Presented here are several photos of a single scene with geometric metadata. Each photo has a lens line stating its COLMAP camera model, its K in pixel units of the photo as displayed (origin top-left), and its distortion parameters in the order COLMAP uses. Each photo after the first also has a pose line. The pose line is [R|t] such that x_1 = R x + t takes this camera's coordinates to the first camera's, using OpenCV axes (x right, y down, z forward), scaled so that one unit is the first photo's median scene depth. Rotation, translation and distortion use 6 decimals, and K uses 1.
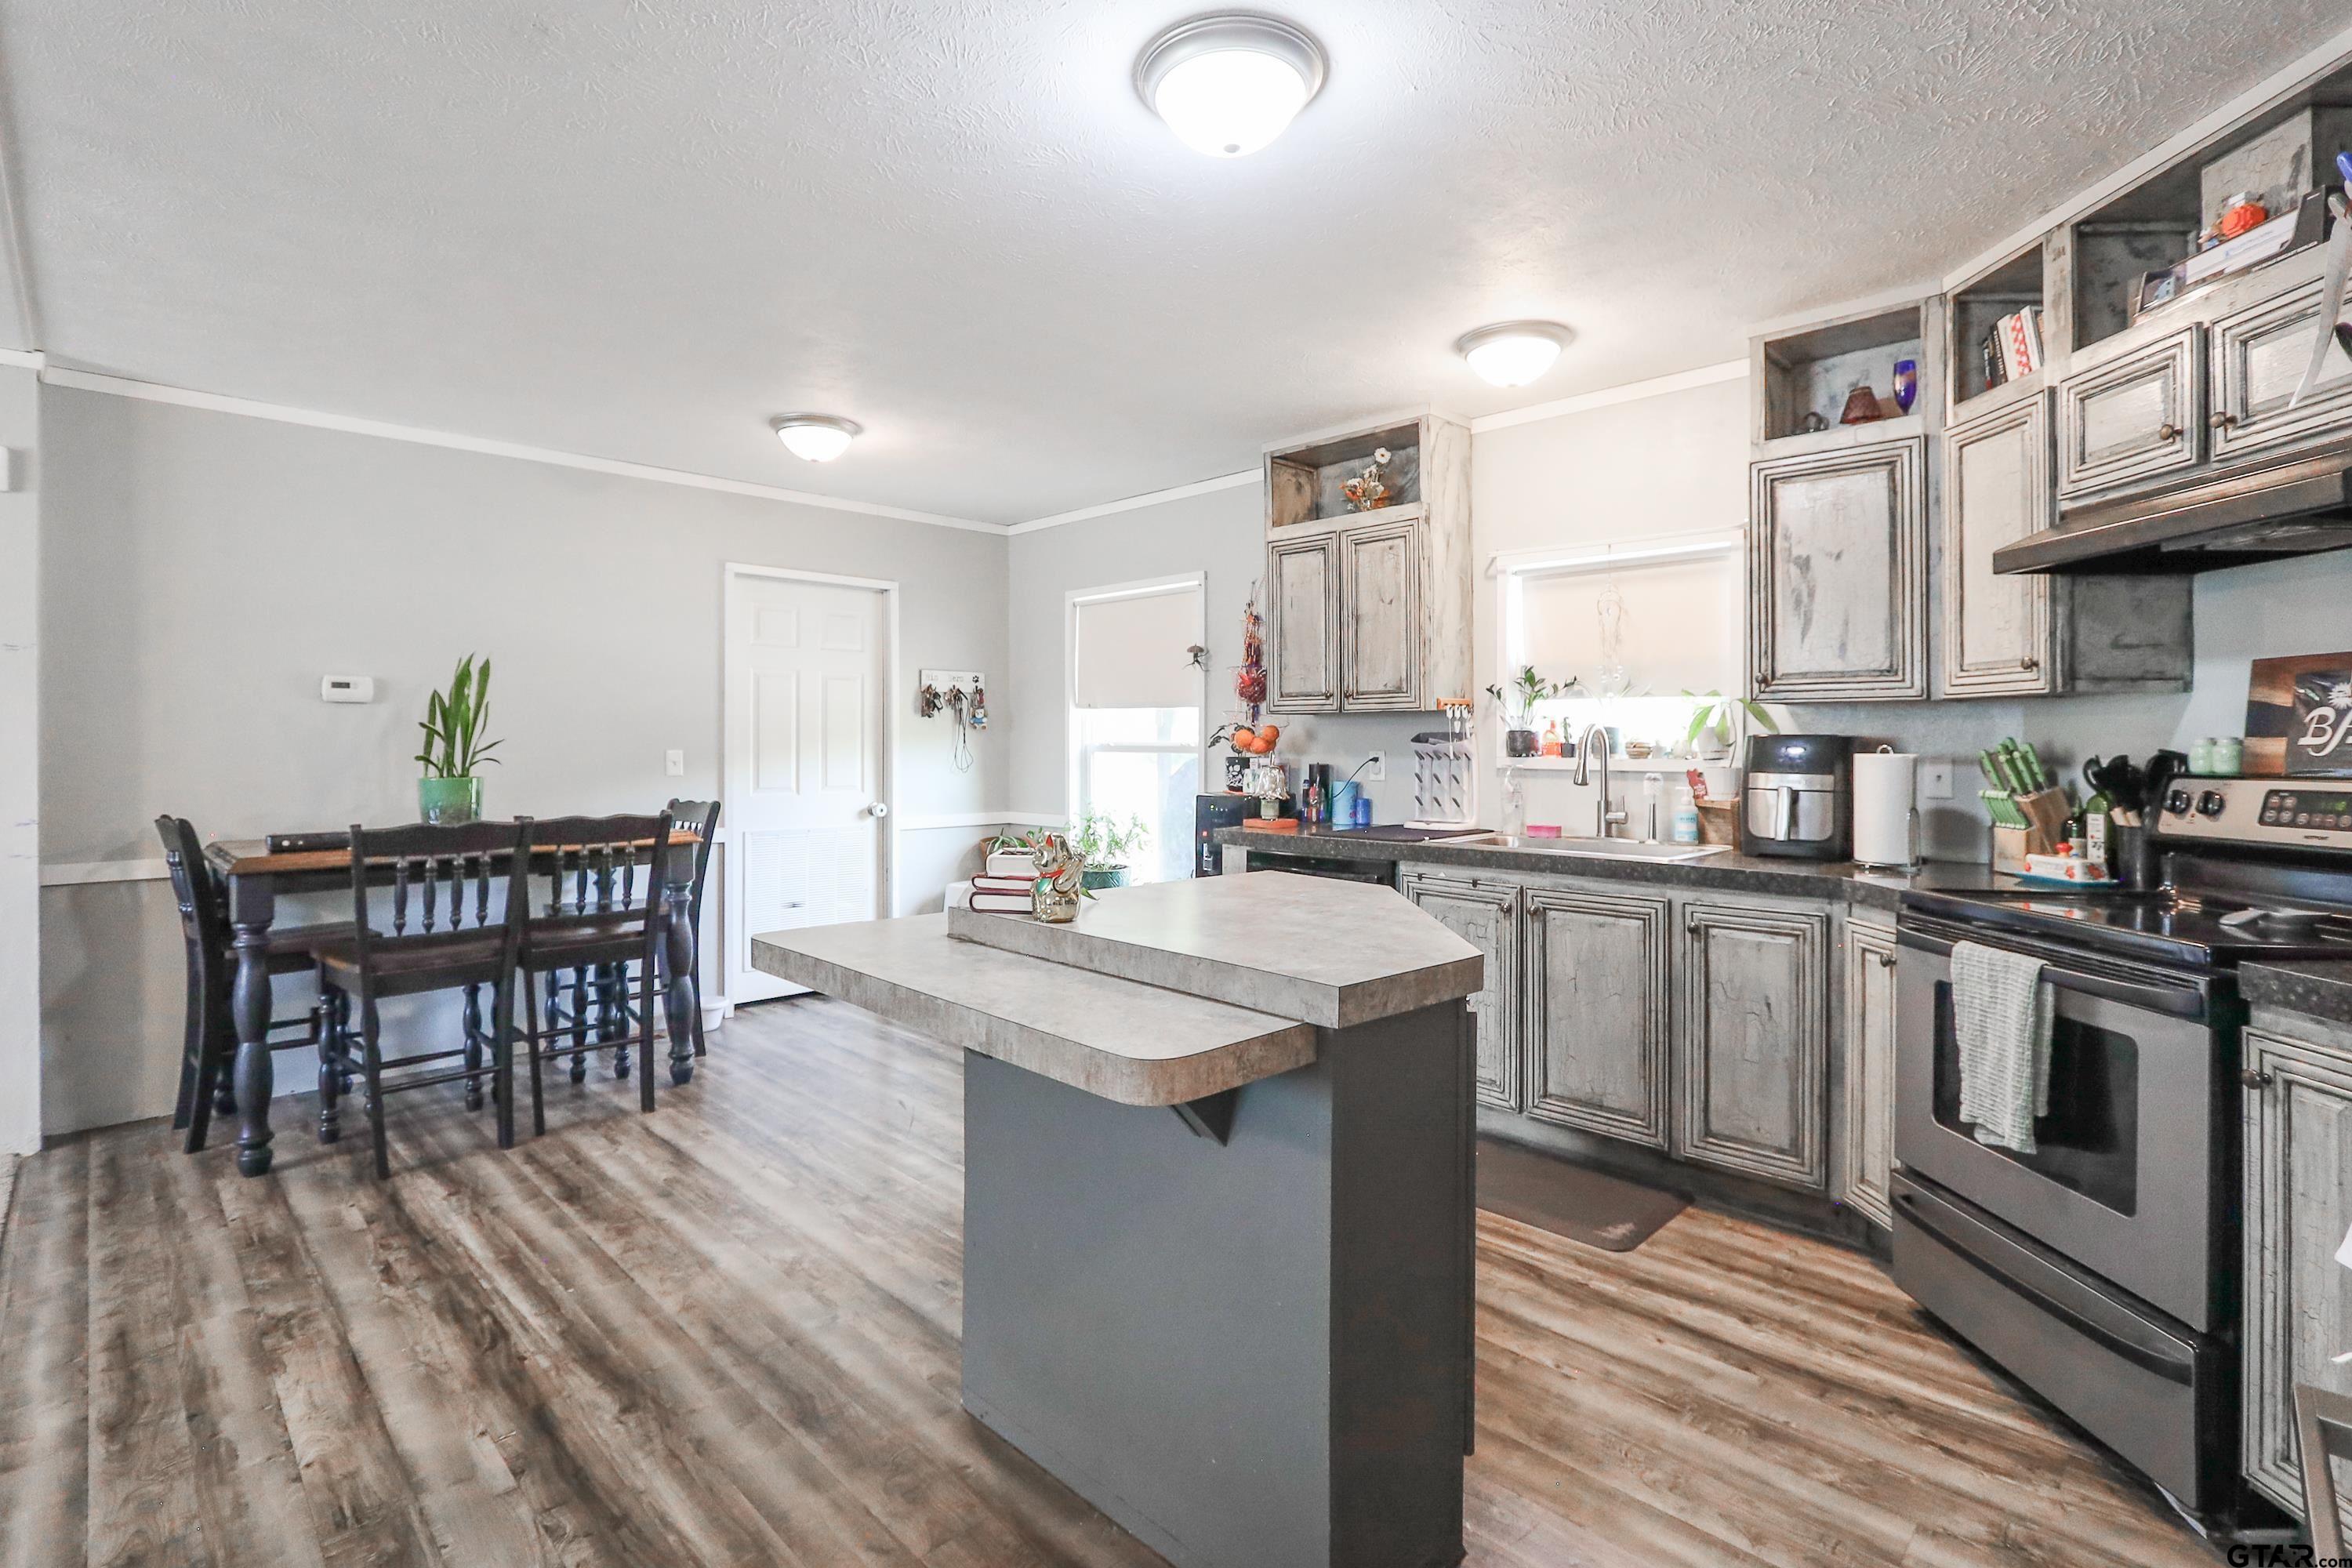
lens RADIAL K [[1110.7, 0, 1168.4], [0, 1110.7, 737.0], [0, 0, 1]] dist [-0.010385, -0.000219]
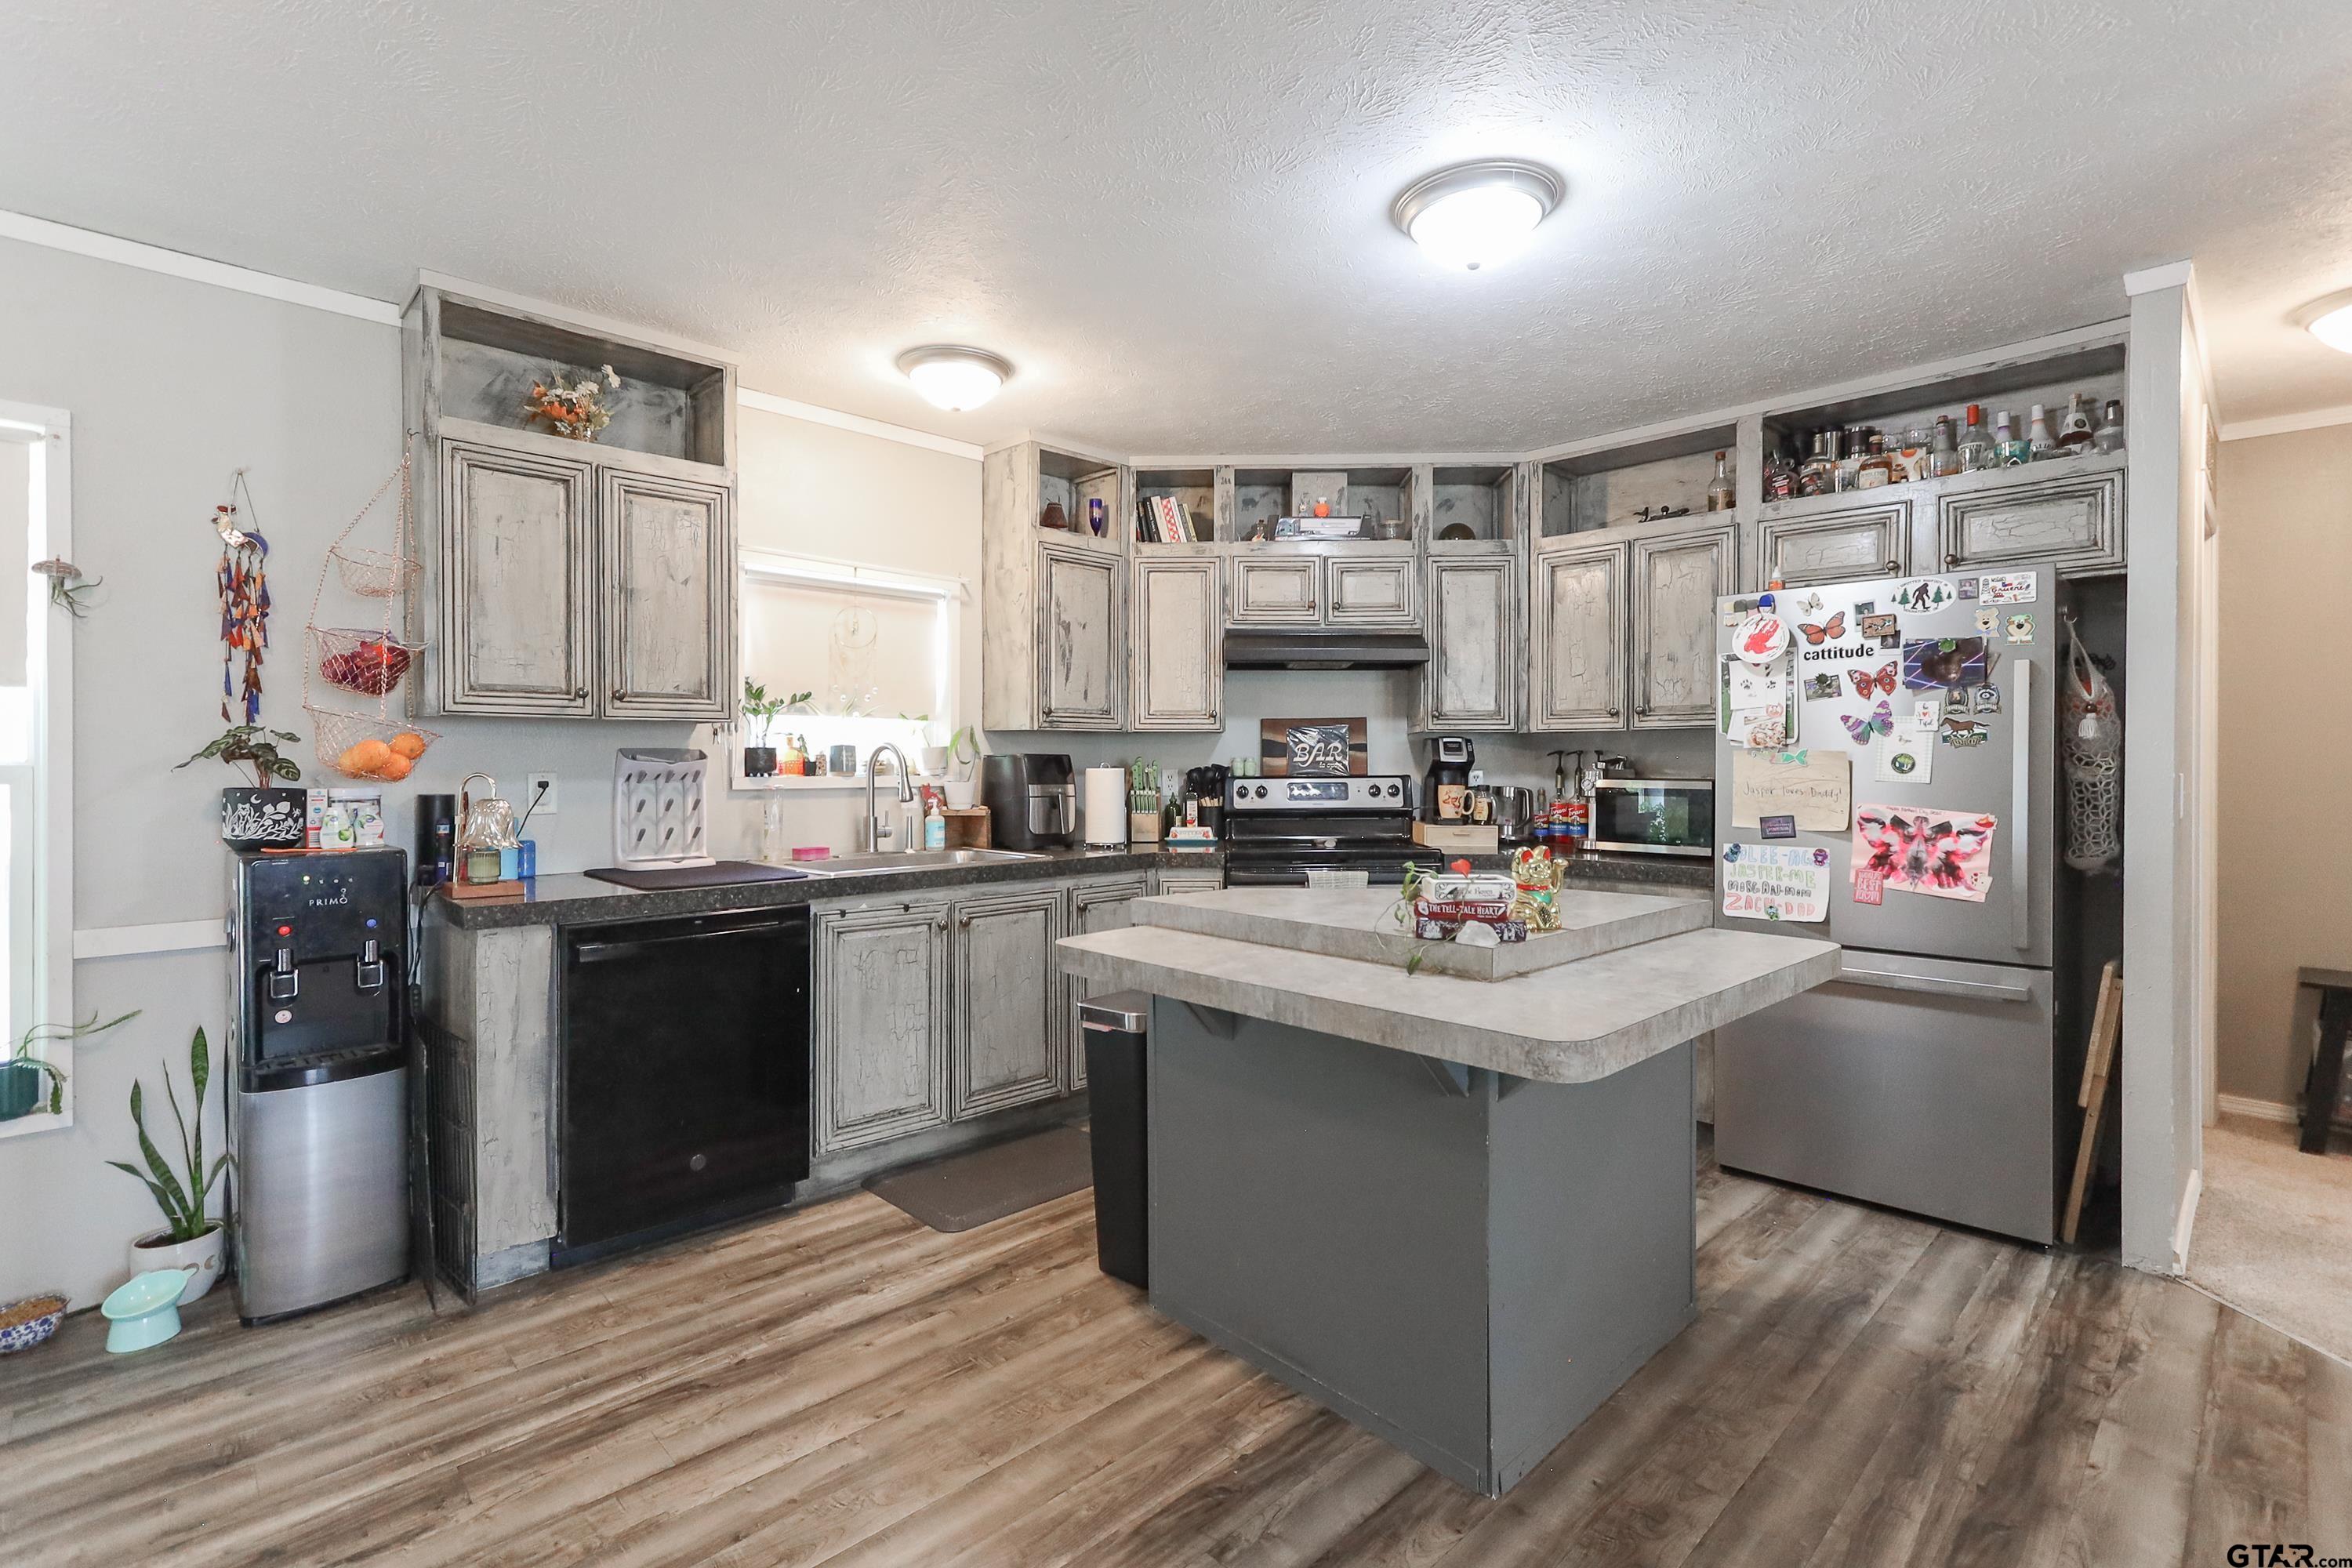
lens RADIAL K [[1110.3, 0, 1177.6], [0, 1110.3, 763.8], [0, 0, 1]] dist [-0.003256, 0.011859]
pose [[-0.002983, -0.003043, 0.999991, -0.709923], [-0.001619, 0.999994, 0.003038, 0.004471], [-0.999994, -0.001610, -0.002988, 0.799753]]
